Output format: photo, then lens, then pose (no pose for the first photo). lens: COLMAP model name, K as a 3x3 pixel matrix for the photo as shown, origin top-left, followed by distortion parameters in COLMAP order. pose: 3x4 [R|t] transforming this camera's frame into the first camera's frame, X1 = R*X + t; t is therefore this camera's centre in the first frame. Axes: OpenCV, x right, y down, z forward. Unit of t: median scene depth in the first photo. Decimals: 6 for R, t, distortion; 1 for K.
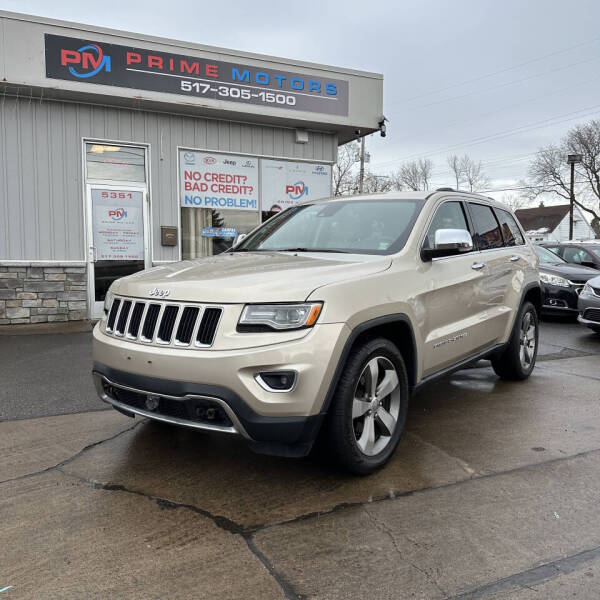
lens RADIAL K [[547.6, 0, 300.8], [0, 547.6, 314.4], [0, 0, 1]] dist [0.083430, -0.144015]
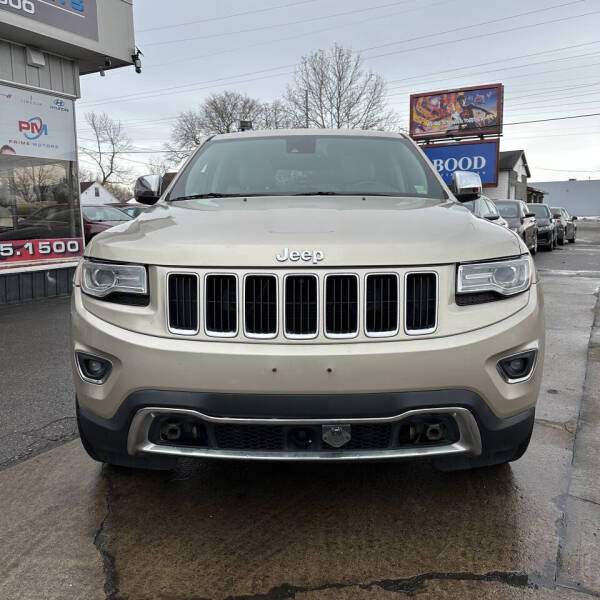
lens RADIAL K [[559.1, 0, 297.3], [0, 559.1, 300.4], [0, 0, 1]] dist [0.066474, -0.096200]
pose [[0.818239, -0.092666, 0.567361, -0.208340], [0.071323, 0.995662, 0.059758, -0.009313], [-0.570437, -0.008431, 0.821298, 0.168725]]
